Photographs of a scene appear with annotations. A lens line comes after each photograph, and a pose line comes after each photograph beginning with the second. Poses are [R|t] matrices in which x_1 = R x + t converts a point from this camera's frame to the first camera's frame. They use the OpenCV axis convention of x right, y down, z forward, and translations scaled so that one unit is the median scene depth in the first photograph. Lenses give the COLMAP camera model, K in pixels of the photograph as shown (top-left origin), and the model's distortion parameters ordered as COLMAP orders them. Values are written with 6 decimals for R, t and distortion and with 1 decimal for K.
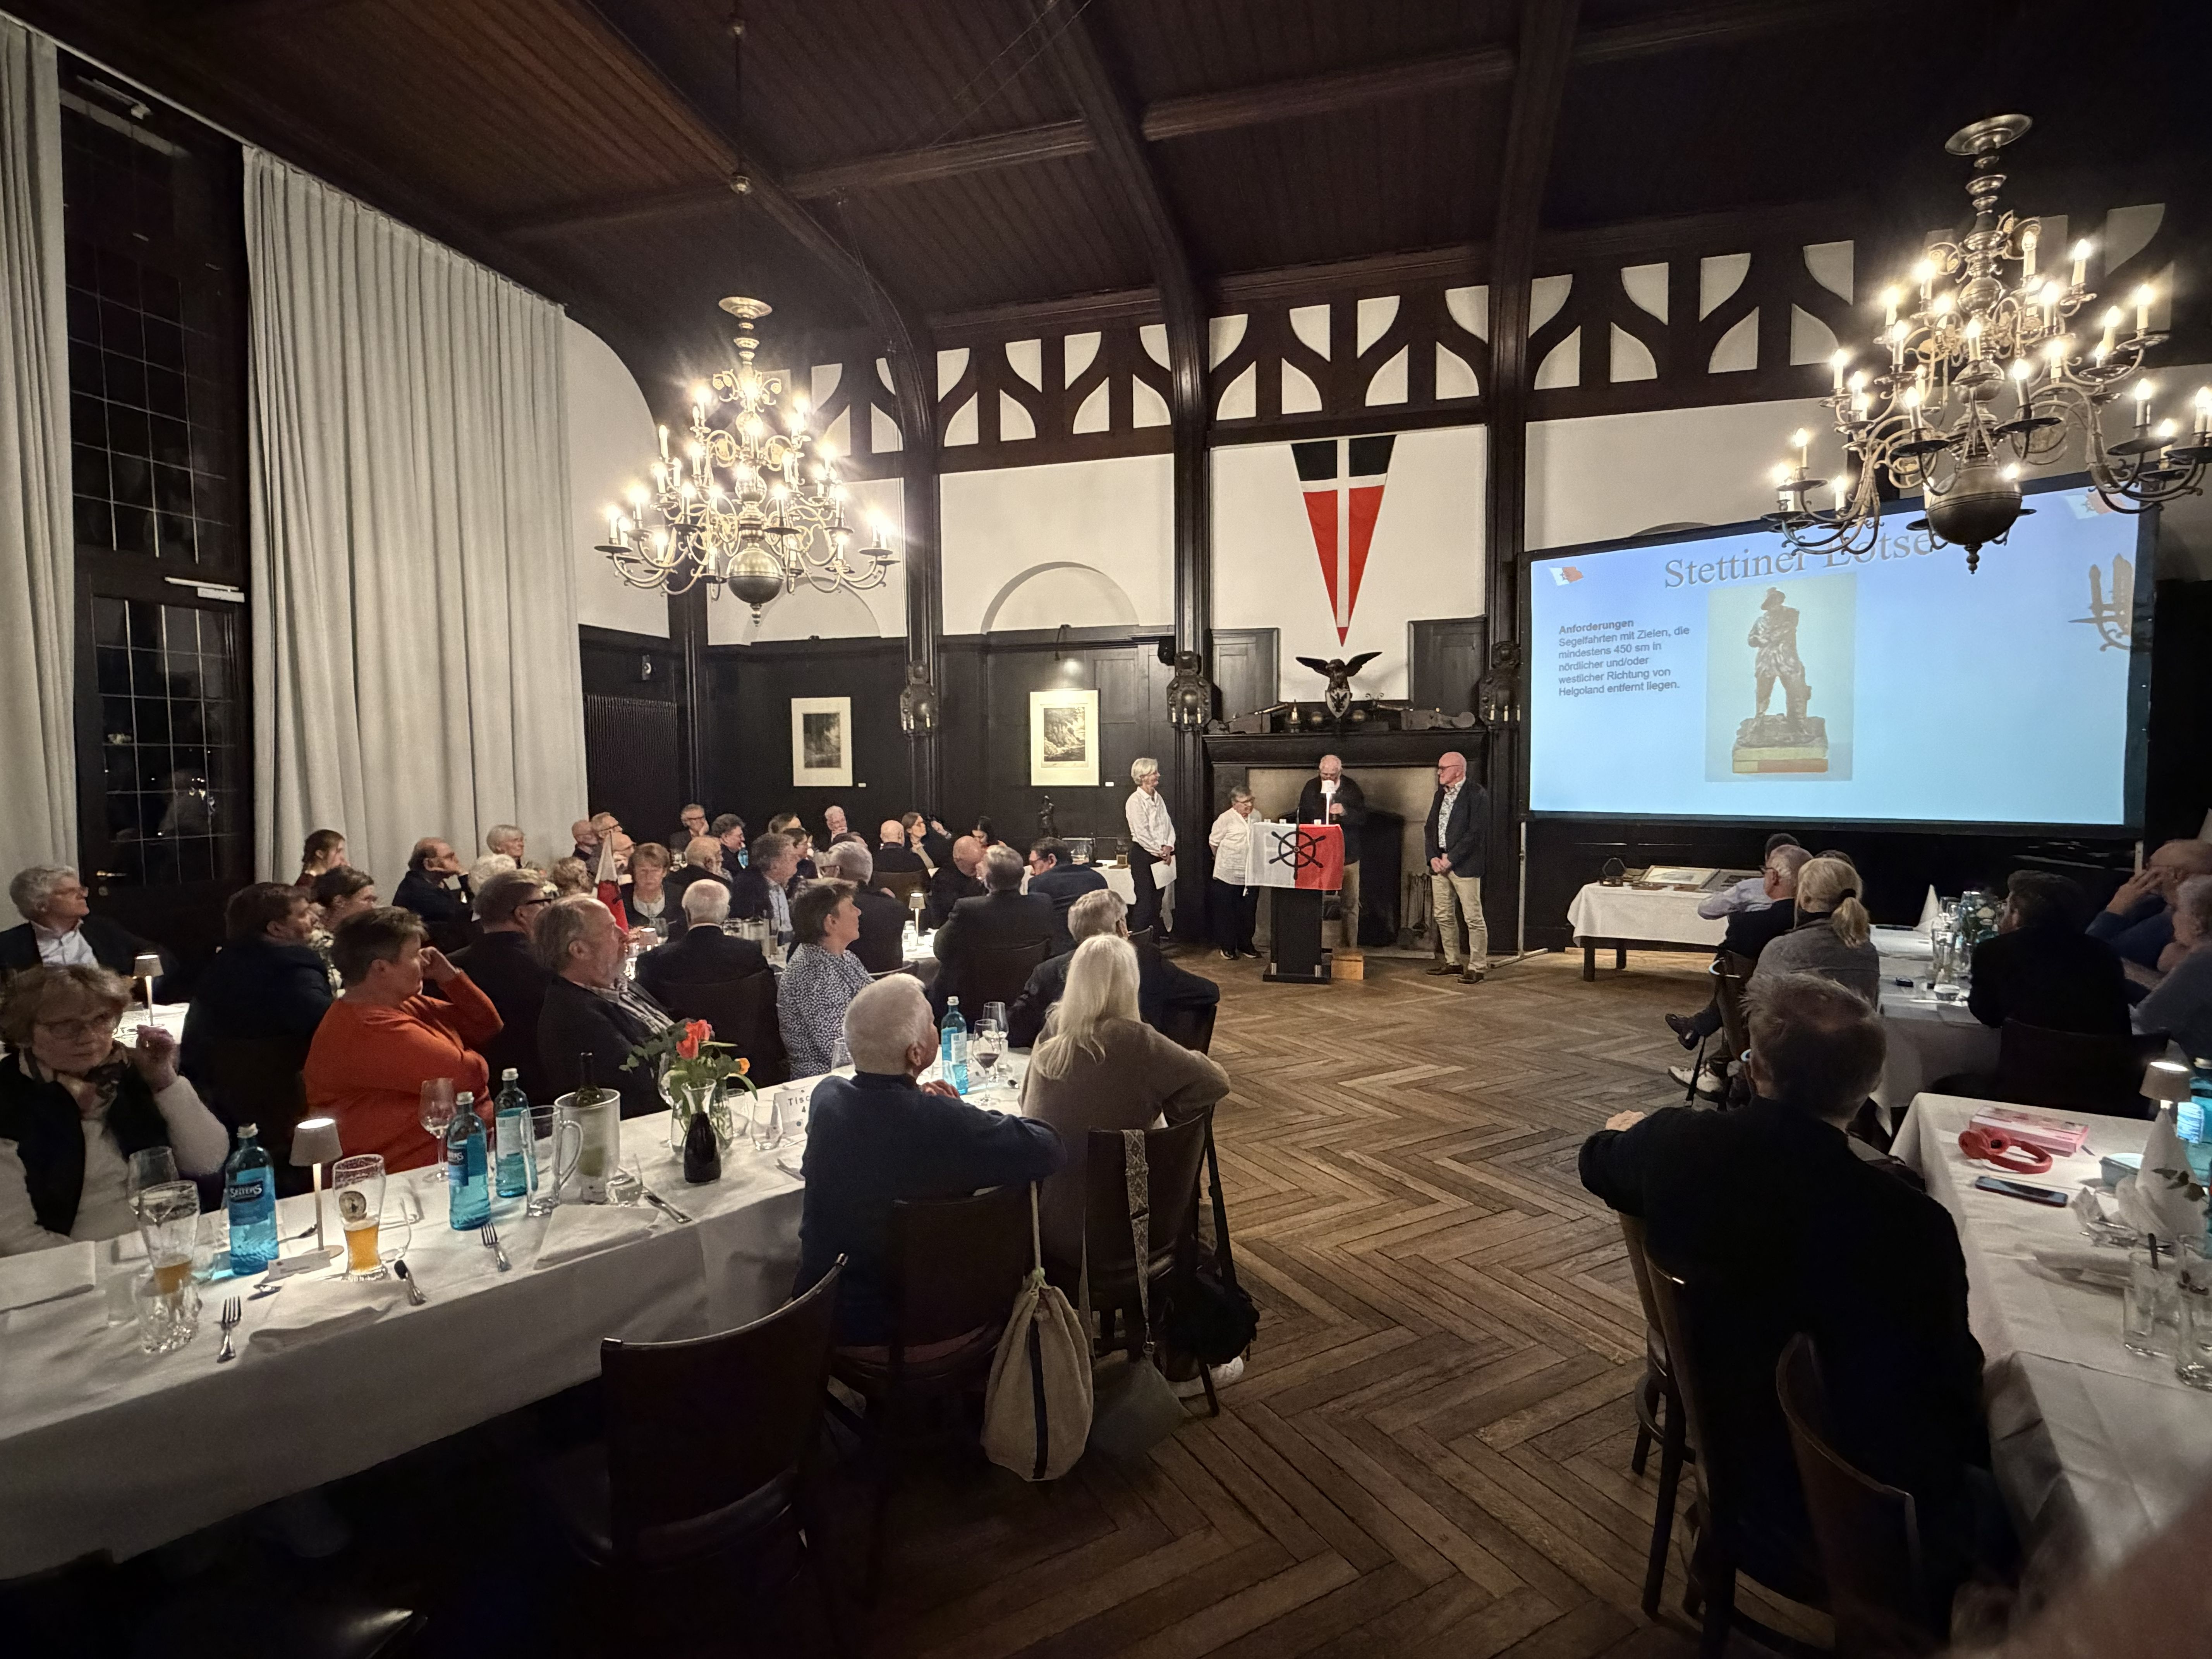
lens RADIAL K [[1081.6, 0, 1096.6], [0, 1081.6, 829.8], [0, 0, 1]] dist [0.002254, 0.000003]
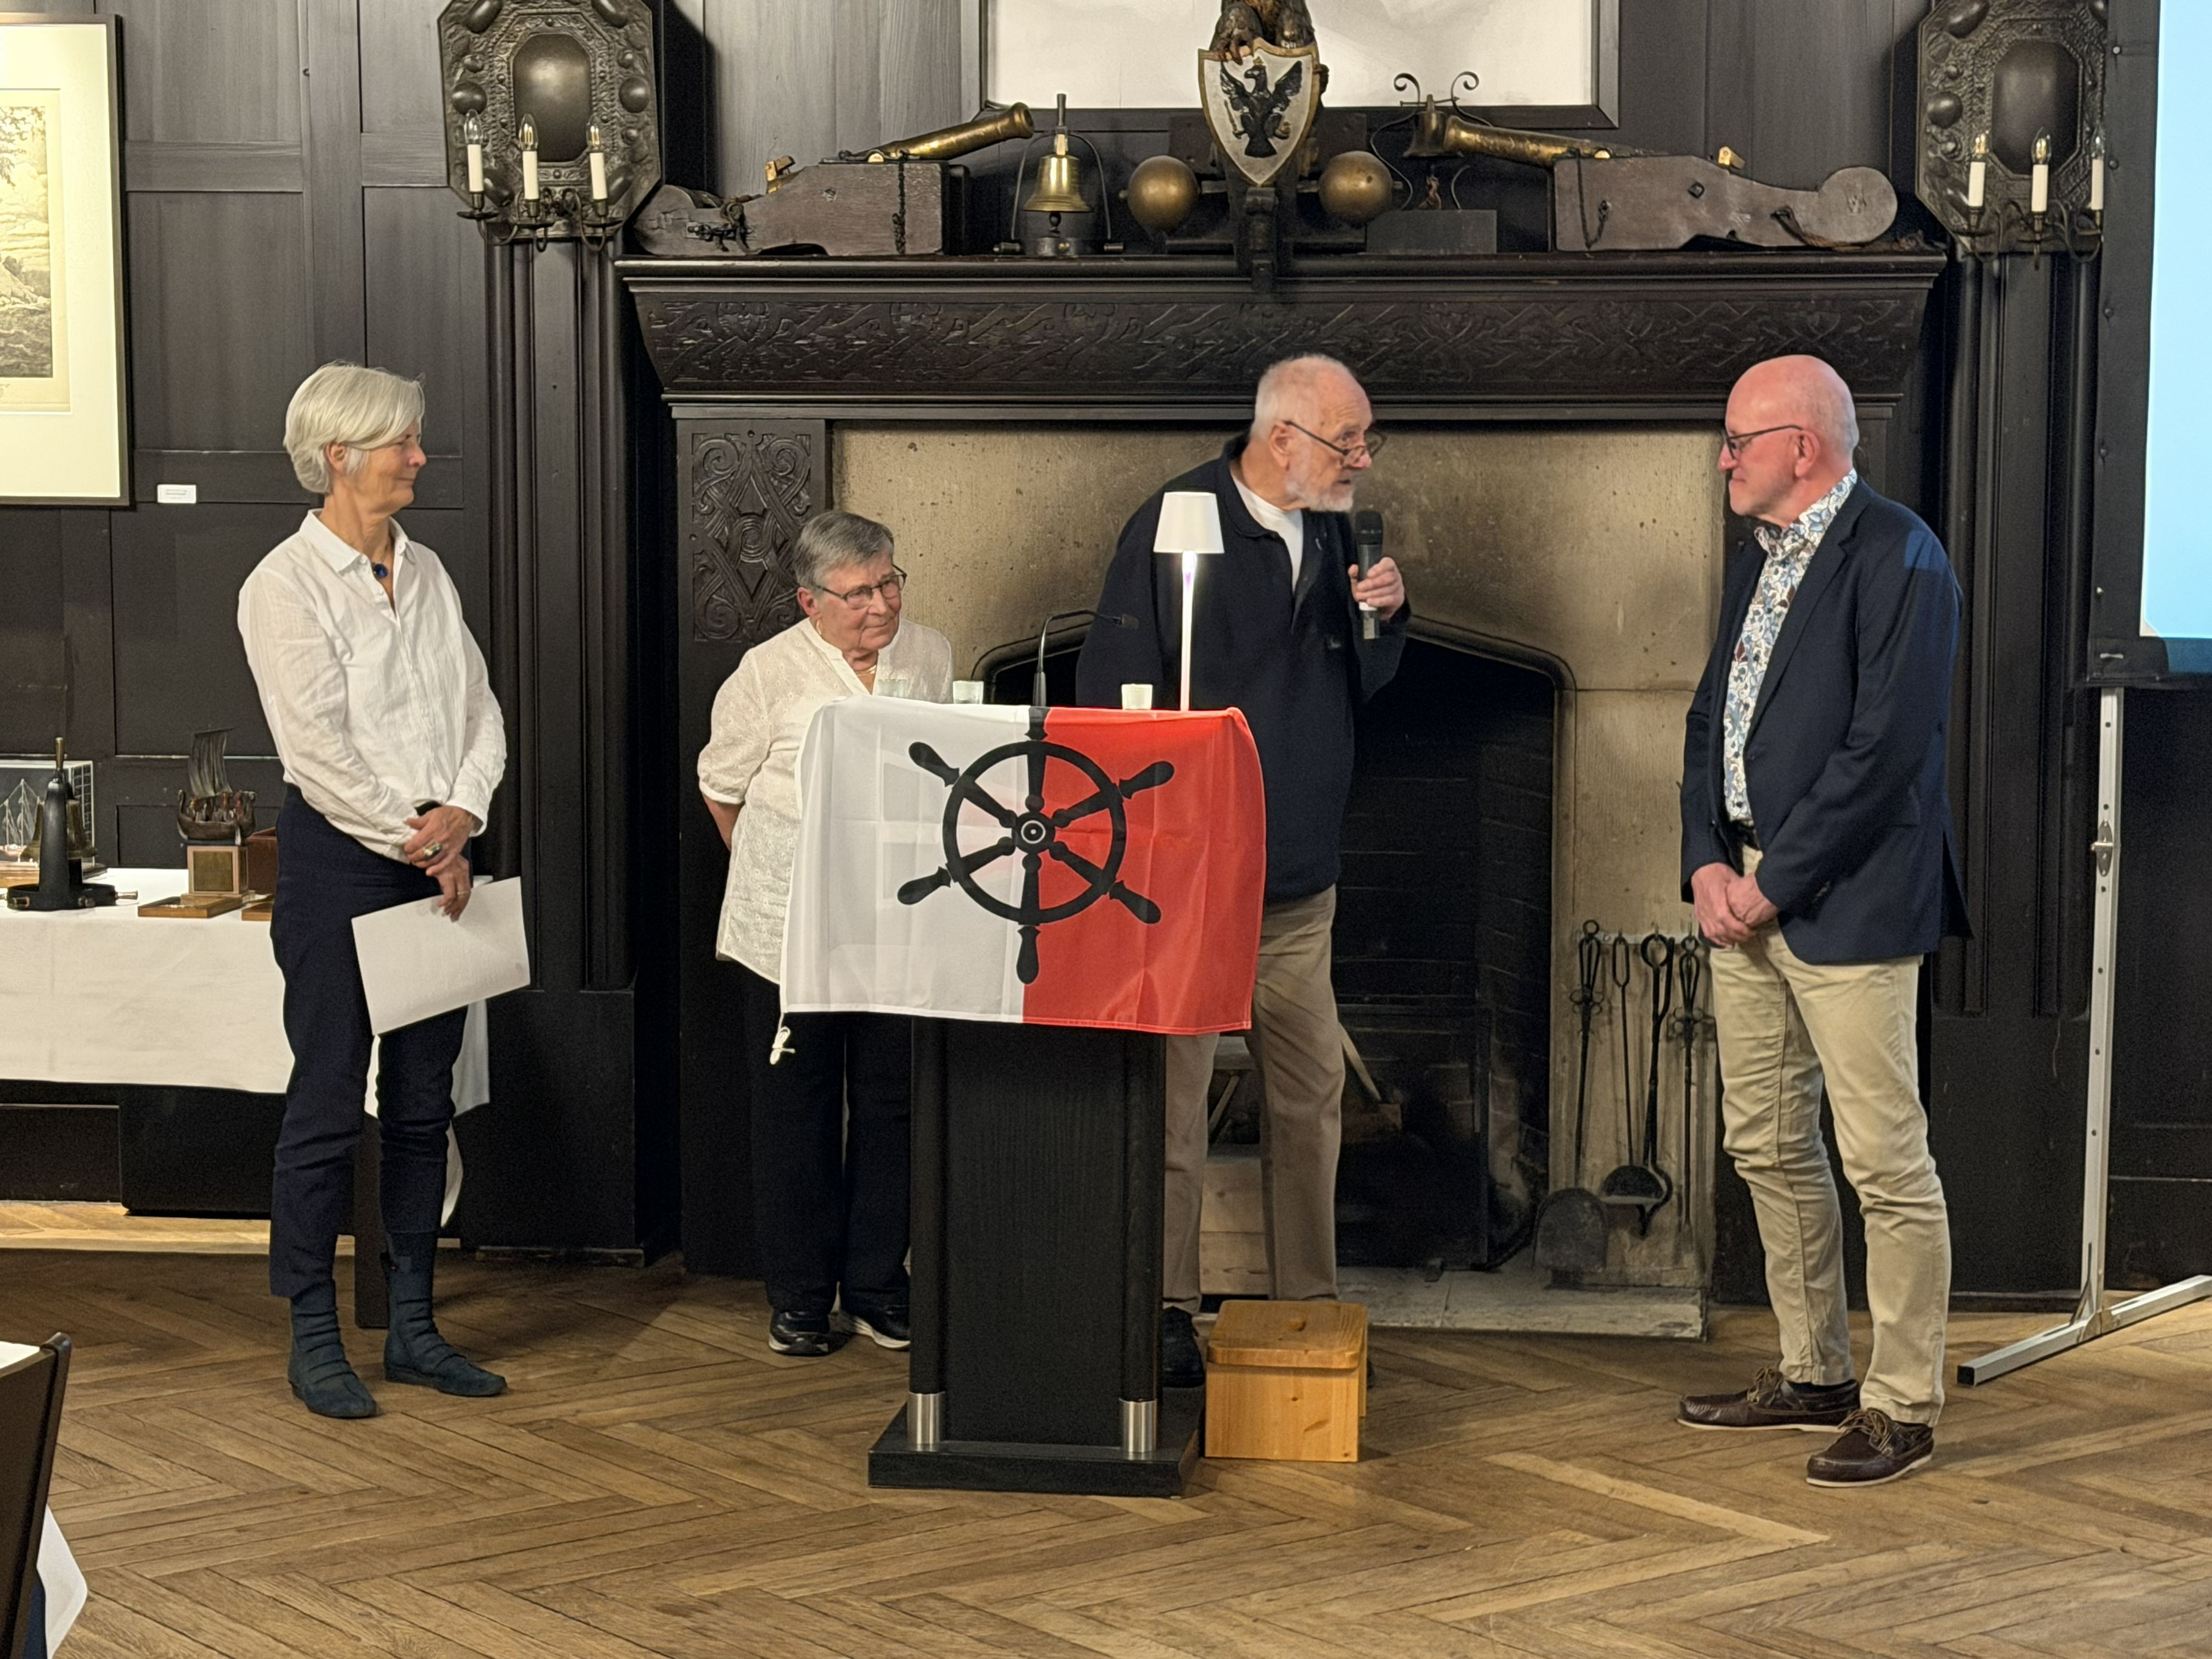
lens RADIAL K [[4320.2, 0, 1107.8], [0, 4320.2, 831.4], [0, 0, 1]] dist [0.143424, 0.000000]
pose [[0.987589, -0.002172, 0.157045, 0.063834], [-0.003021, 0.999457, 0.032823, -0.007248], [-0.157031, -0.032890, 0.987046, 0.180832]]
